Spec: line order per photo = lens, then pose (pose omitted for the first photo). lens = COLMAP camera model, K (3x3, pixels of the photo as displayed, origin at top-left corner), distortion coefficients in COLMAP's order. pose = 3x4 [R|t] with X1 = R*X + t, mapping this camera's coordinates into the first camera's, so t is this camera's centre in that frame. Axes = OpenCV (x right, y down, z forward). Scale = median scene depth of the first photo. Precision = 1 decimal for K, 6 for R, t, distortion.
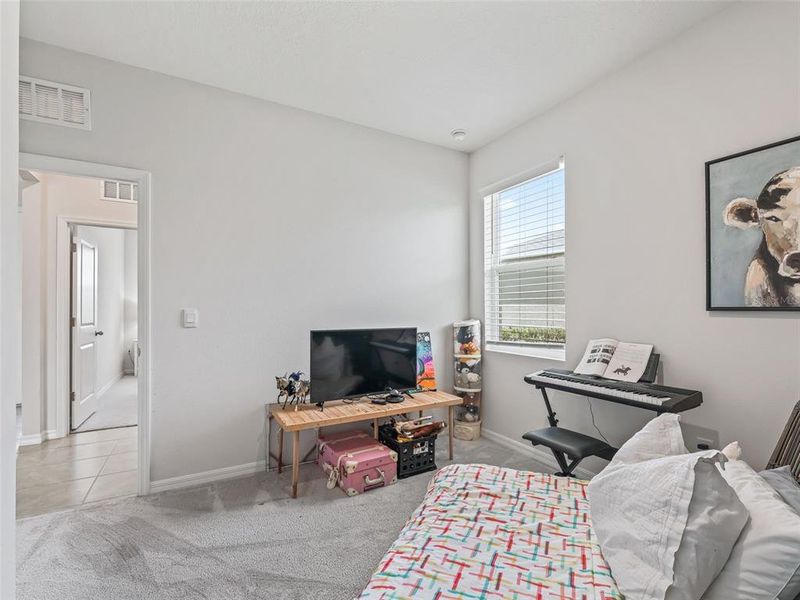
lens RADIAL K [[396.6, 0, 400.0], [0, 396.6, 300.0], [0, 0, 1]] dist [0.001649, 0.000086]
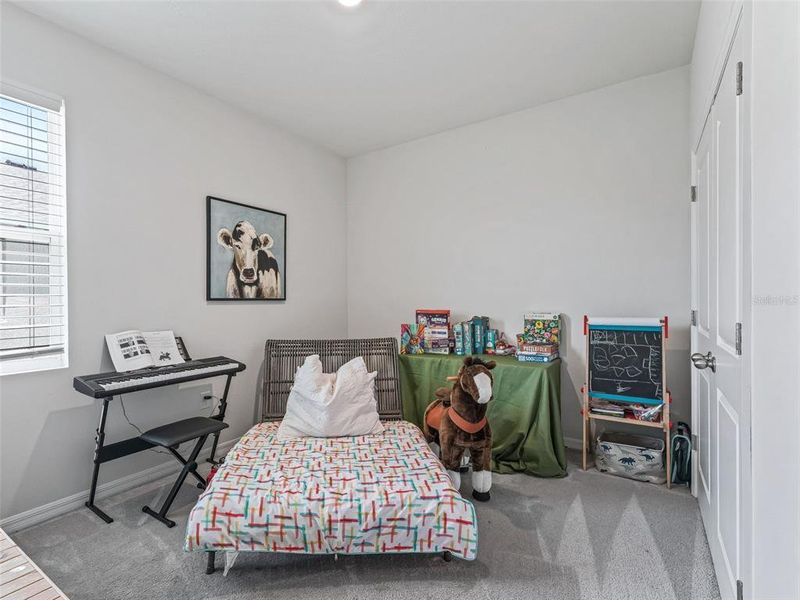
lens RADIAL K [[372.4, 0, 398.3], [0, 372.4, 297.3], [0, 0, 1]] dist [0.001149, -0.000230]
pose [[-0.500950, 0.024795, 0.865121, -0.764788], [0.000531, 0.999598, -0.028342, 0.056562], [-0.865476, -0.013738, -0.500762, 1.169266]]
